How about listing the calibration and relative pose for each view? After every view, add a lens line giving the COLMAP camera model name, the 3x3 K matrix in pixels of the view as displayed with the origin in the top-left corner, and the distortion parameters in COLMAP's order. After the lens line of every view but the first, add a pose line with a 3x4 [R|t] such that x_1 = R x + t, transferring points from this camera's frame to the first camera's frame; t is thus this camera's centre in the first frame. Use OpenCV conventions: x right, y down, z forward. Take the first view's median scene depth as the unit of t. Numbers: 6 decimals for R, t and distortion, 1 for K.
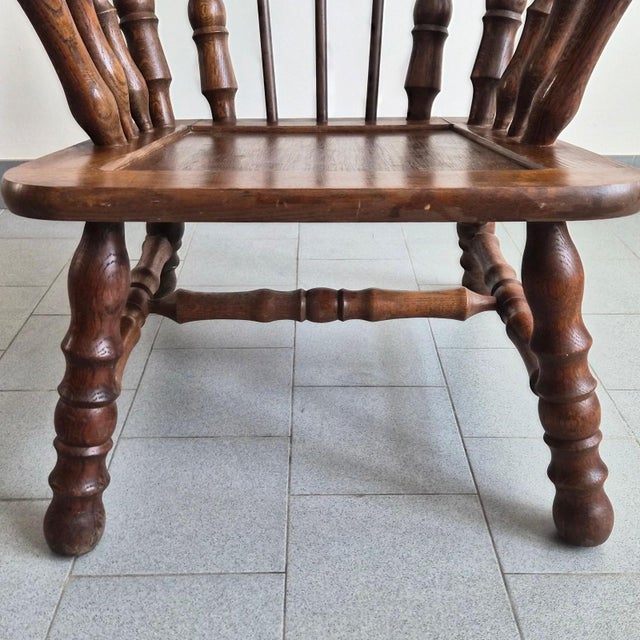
lens RADIAL K [[729.4, 0, 315.3], [0, 729.4, 322.2], [0, 0, 1]] dist [0.064309, 0.000000]
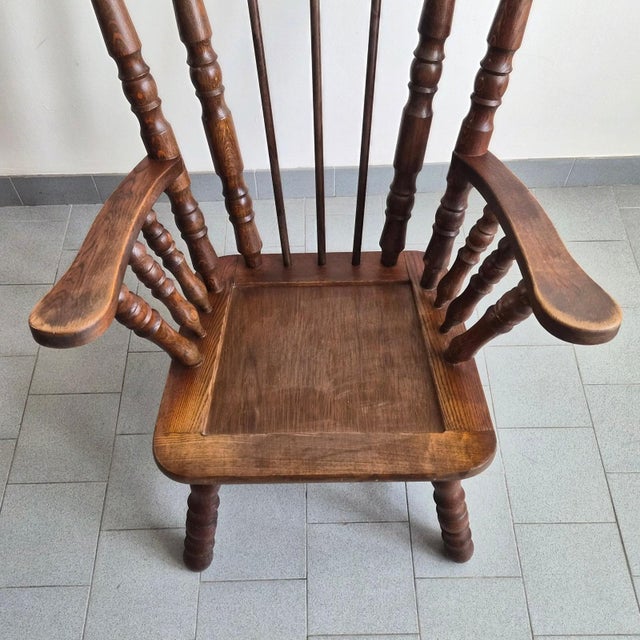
lens RADIAL K [[729.4, 0, 320.2], [0, 729.4, 305.7], [0, 0, 1]] dist [0.064309, 0.000000]
pose [[0.999920, -0.012661, -0.000802, 0.006492], [0.011626, 0.889237, 0.457299, -1.069437], [-0.005076, -0.457272, 0.889313, -0.384614]]
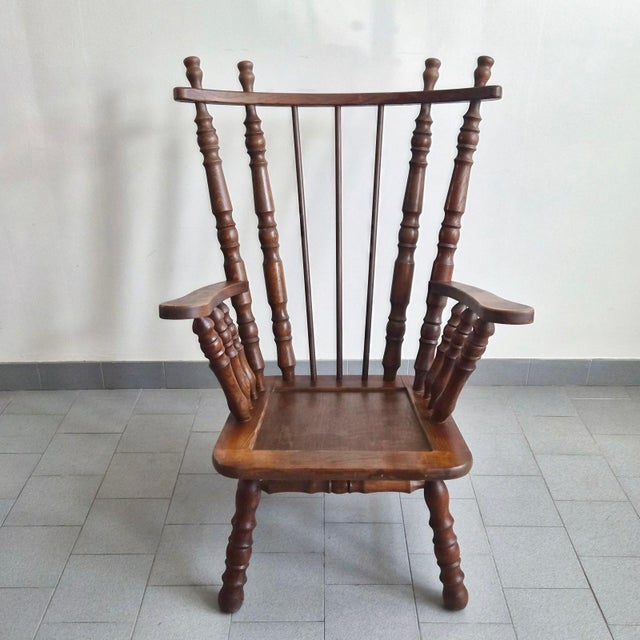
lens RADIAL K [[729.4, 0, 324.6], [0, 729.4, 325.3], [0, 0, 1]] dist [0.064309, 0.000000]
pose [[0.999975, 0.006982, -0.000617, -0.037659], [-0.007004, 0.998834, -0.047769, -0.407837], [0.000283, 0.047772, 0.998858, -1.157033]]
